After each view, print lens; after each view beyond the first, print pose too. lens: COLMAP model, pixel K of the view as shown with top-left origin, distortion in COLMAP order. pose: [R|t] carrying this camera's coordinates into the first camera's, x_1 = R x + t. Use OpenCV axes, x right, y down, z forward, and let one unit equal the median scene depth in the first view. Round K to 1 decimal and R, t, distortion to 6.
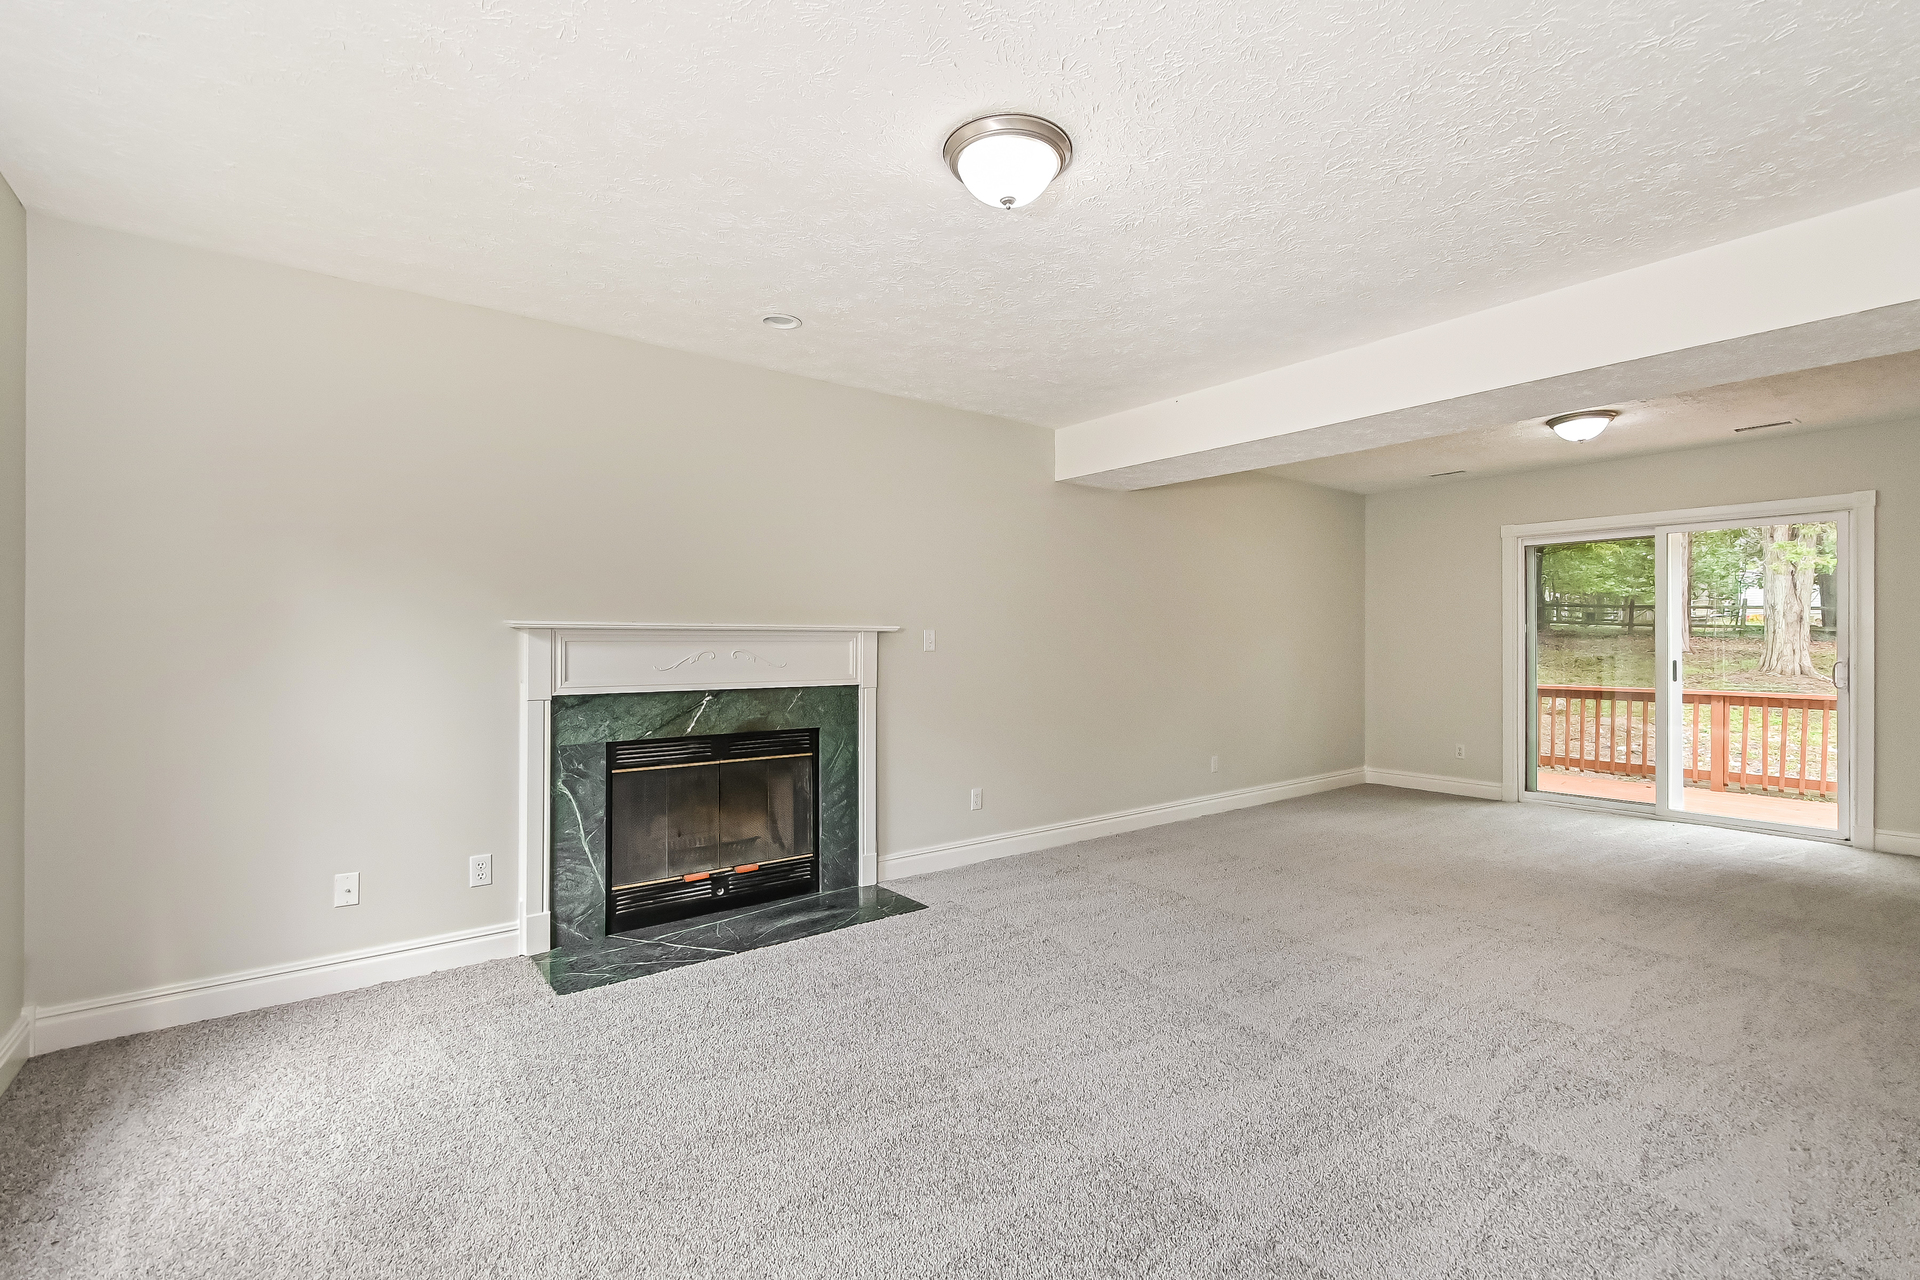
lens RADIAL K [[819.2, 0, 960.0], [0, 819.2, 640.0], [0, 0, 1]] dist [-0.000746, 0.000135]
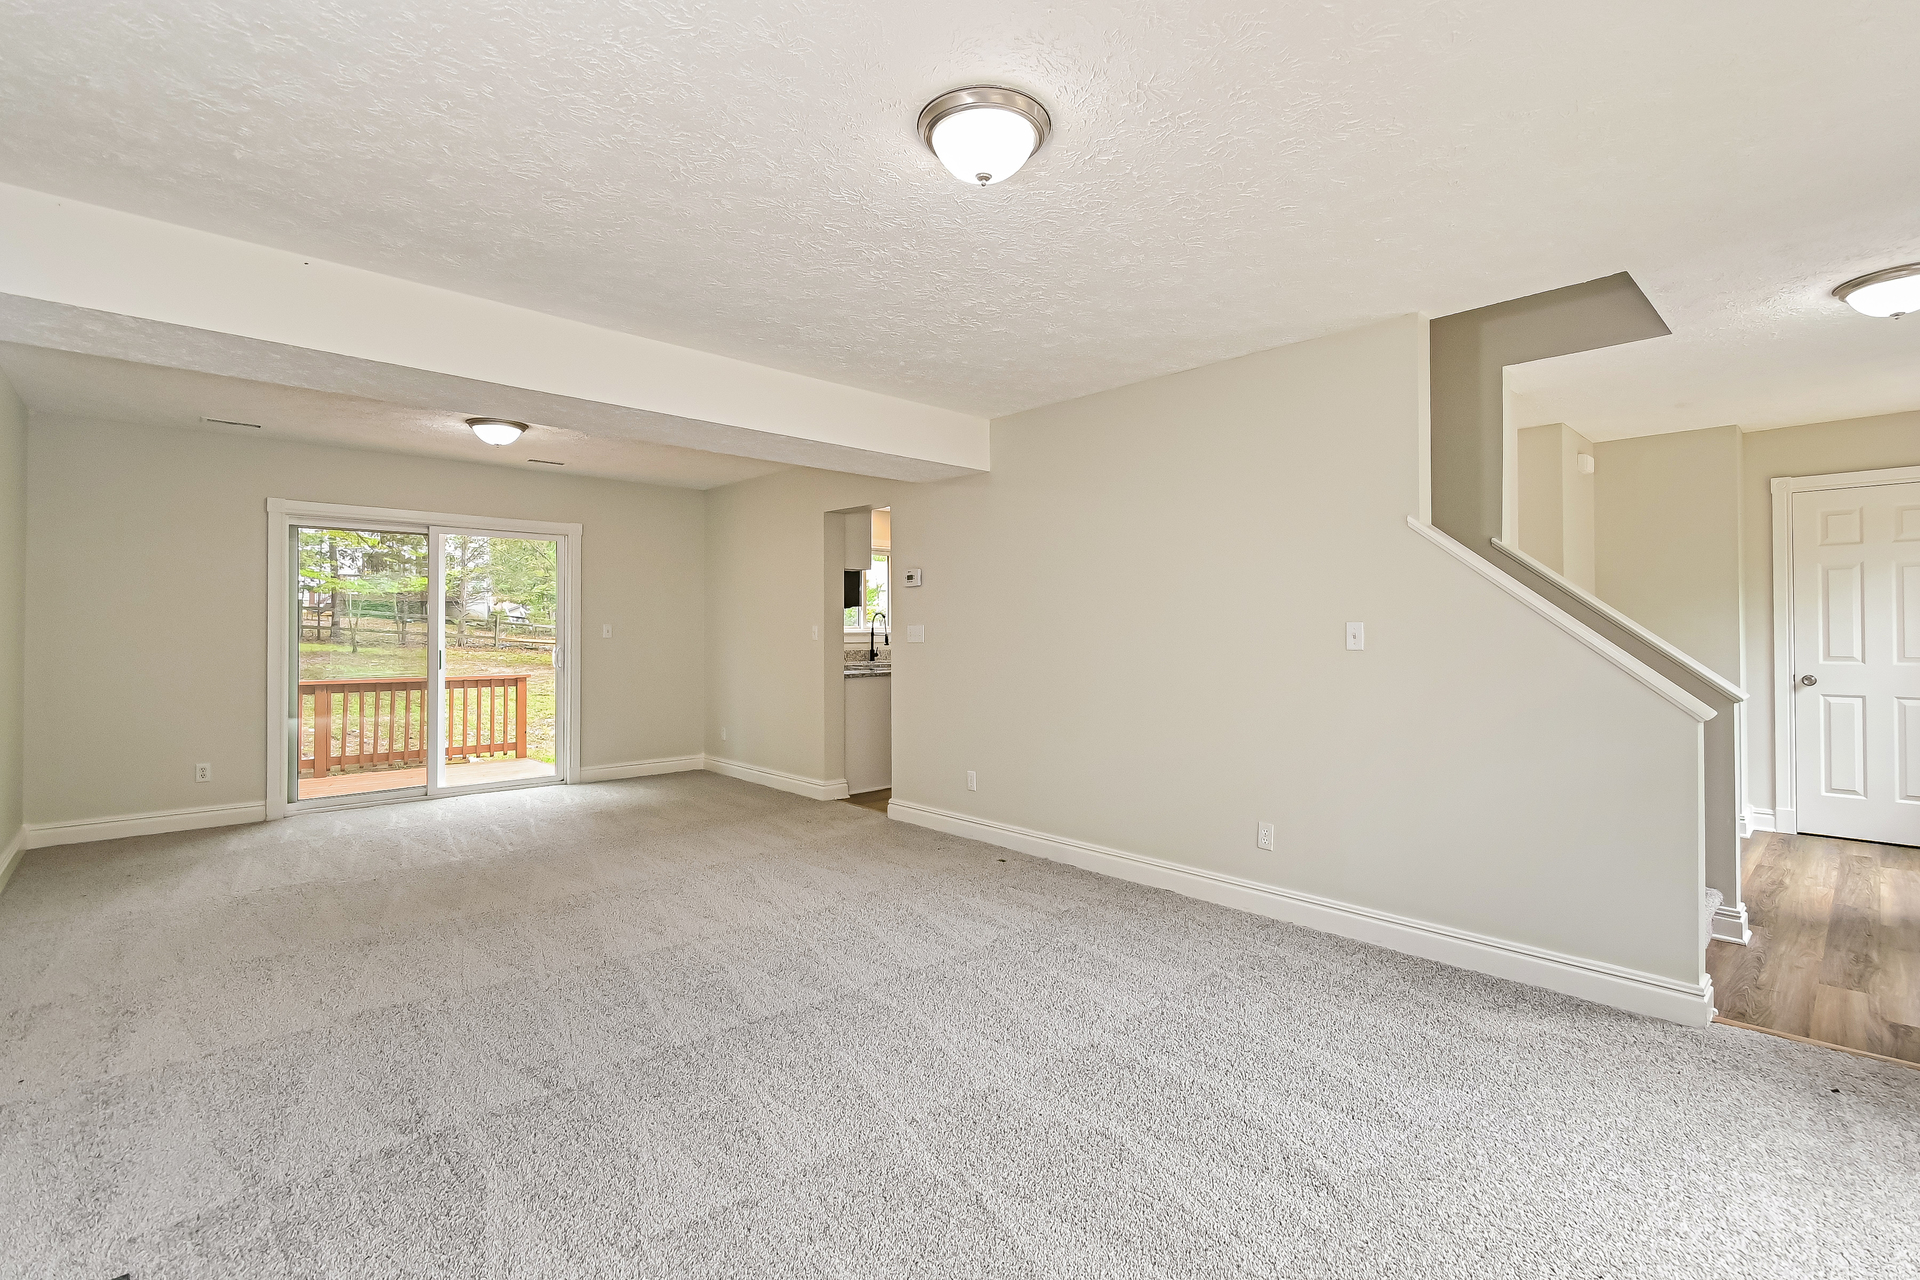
lens RADIAL K [[878.2, 0, 960.0], [0, 878.2, 640.0], [0, 0, 1]] dist [0.001408, 0.000011]
pose [[-0.080741, -0.010623, 0.996679, -0.347579], [-0.001484, 0.999943, 0.010537, -0.001966], [-0.996734, -0.000629, -0.080752, 0.404904]]
